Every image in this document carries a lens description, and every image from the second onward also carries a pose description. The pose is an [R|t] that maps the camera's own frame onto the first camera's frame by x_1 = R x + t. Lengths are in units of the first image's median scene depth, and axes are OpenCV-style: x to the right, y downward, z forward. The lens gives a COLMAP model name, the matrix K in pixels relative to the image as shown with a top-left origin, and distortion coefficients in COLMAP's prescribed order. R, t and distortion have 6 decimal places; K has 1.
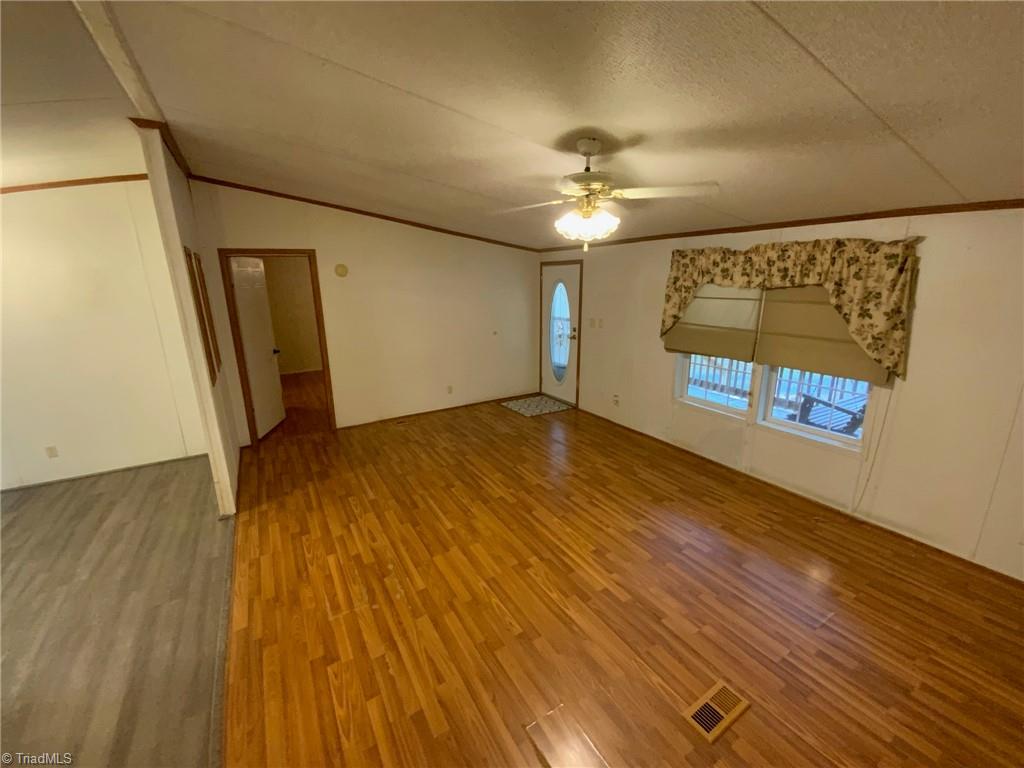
lens RADIAL K [[416.8, 0, 511.4], [0, 416.8, 386.7], [0, 0, 1]] dist [0.008283, -0.009373]
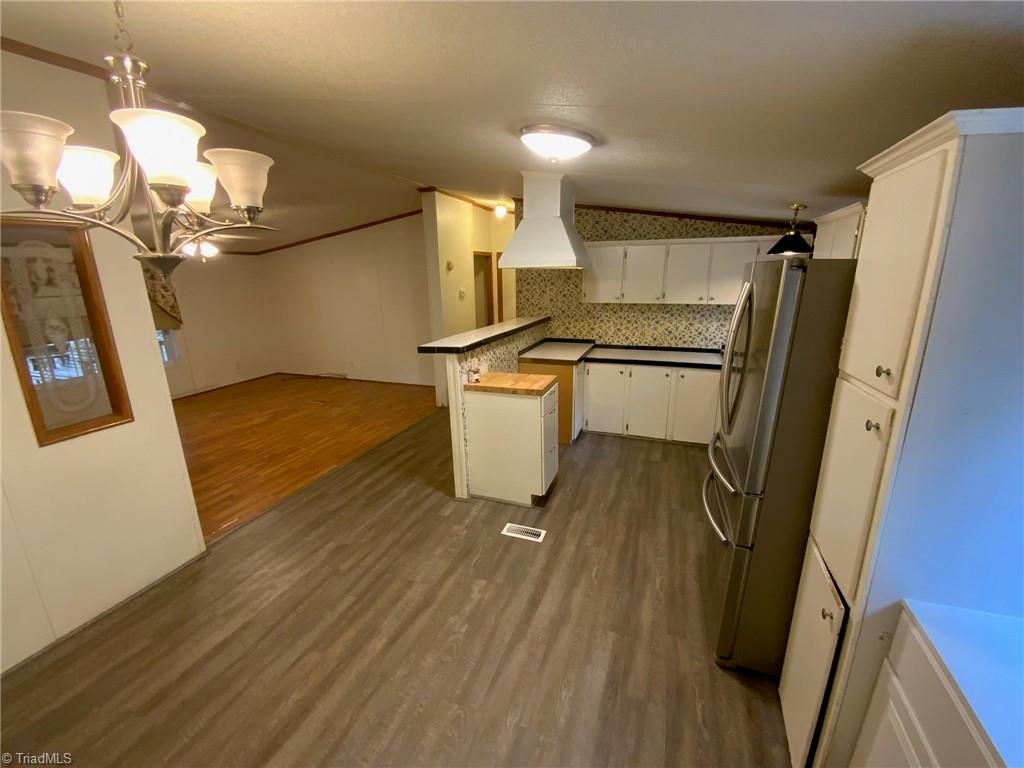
lens RADIAL K [[416.8, 0, 506.2], [0, 416.8, 382.8], [0, 0, 1]] dist [0.008283, -0.009373]
pose [[-0.616129, -0.176553, 0.767603, -2.011478], [0.220437, 0.896957, 0.383243, -0.222427], [-0.756170, 0.405335, -0.513723, 1.013958]]
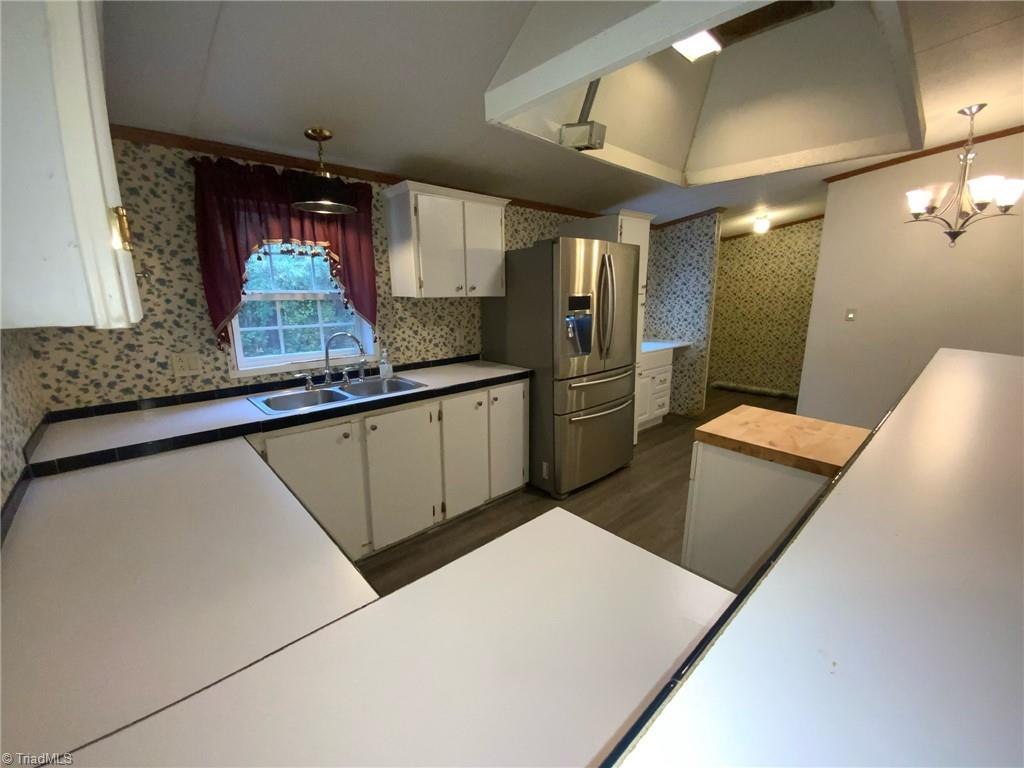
lens RADIAL K [[416.8, 0, 515.3], [0, 416.8, 384.9], [0, 0, 1]] dist [0.008283, -0.009373]
pose [[0.199615, 0.232149, -0.951977, -0.654161], [-0.245533, 0.952385, 0.180764, 0.166412], [0.948613, 0.197658, 0.247111, -0.146396]]
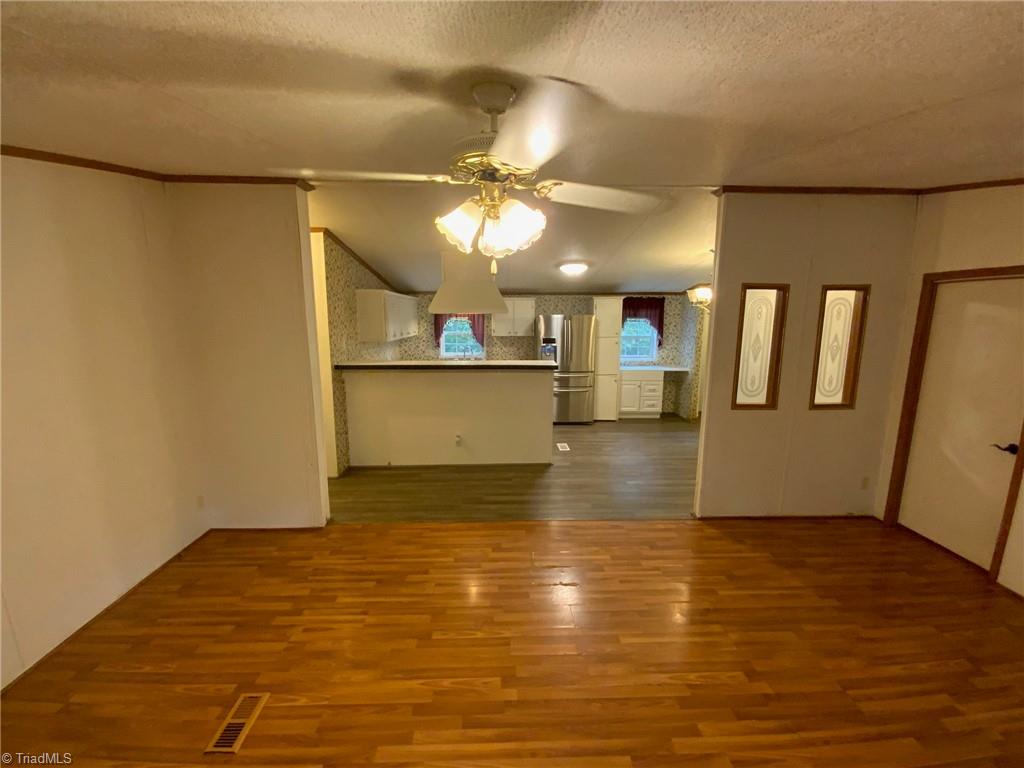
lens RADIAL K [[416.8, 0, 507.1], [0, 416.8, 380.7], [0, 0, 1]] dist [0.008283, -0.009373]
pose [[-0.496630, 0.146653, -0.855483, 0.609091], [-0.216161, 0.933670, 0.285543, -0.305928], [0.840615, 0.326731, -0.431988, 1.146647]]
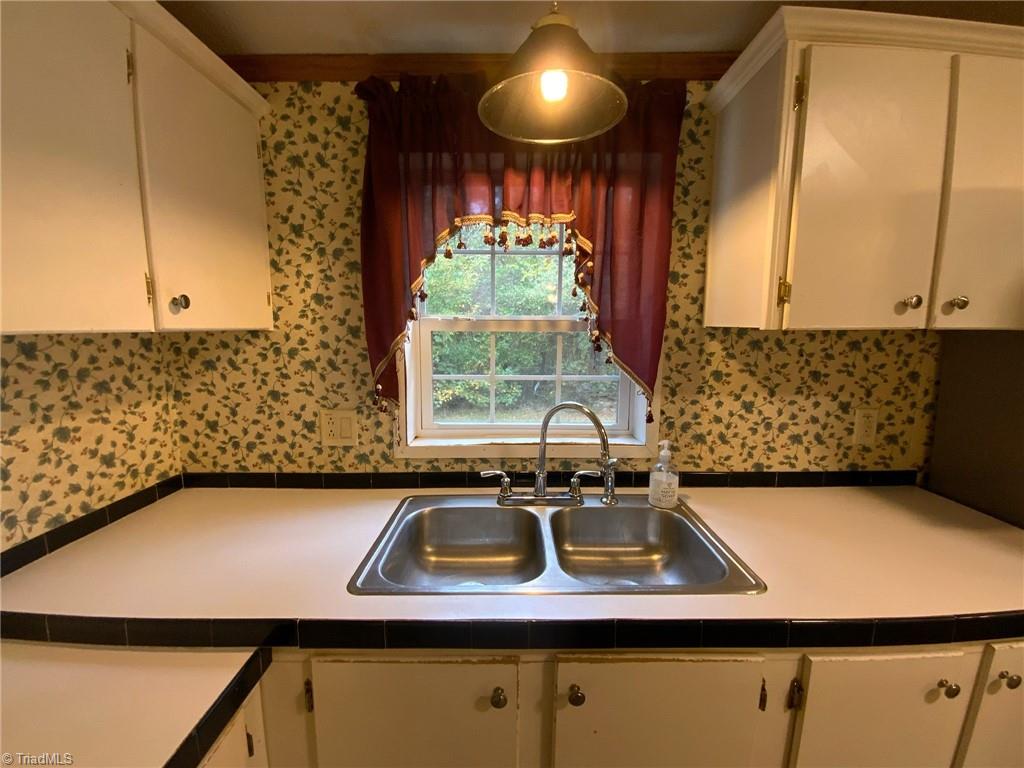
lens RADIAL K [[416.8, 0, 509.6], [0, 416.8, 387.4], [0, 0, 1]] dist [0.008283, -0.009373]
pose [[-0.521943, 0.142291, -0.841029, -1.219112], [-0.205871, 0.935825, 0.286092, 0.193252], [0.827764, 0.322467, -0.459154, -0.164847]]
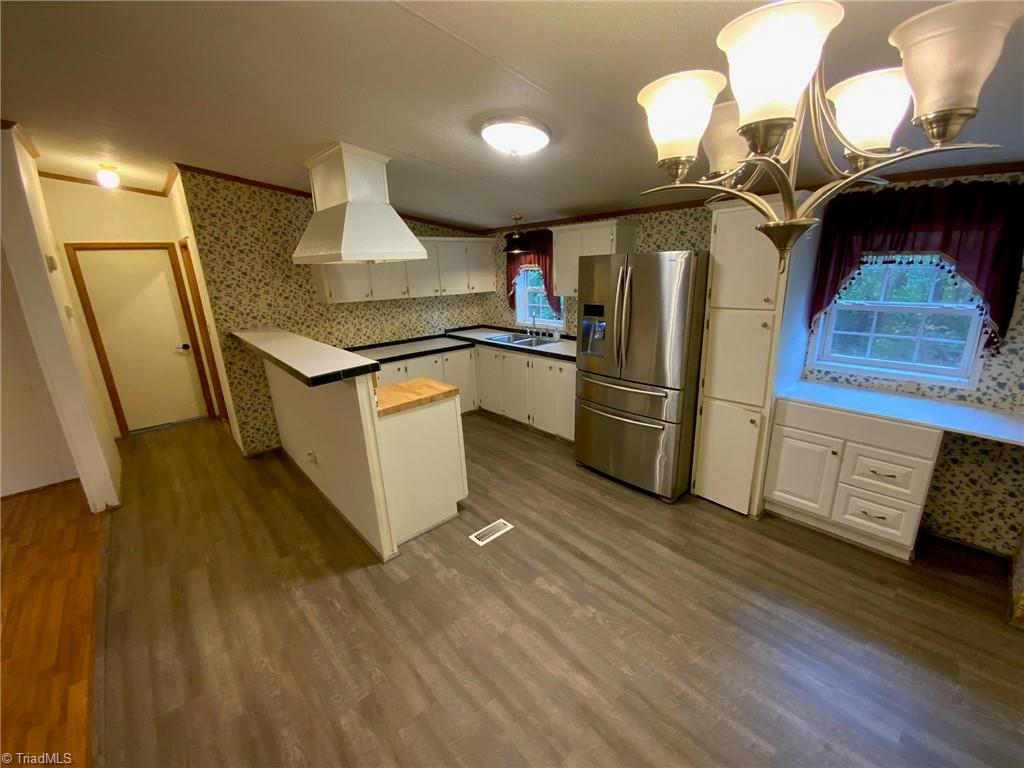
lens RADIAL K [[416.8, 0, 513.0], [0, 416.8, 386.1], [0, 0, 1]] dist [0.008283, -0.009373]
pose [[-0.981591, 0.093477, -0.166554, -1.190570], [-0.004833, 0.859606, 0.510935, -0.304401], [0.190932, 0.502334, -0.843330, 1.293819]]
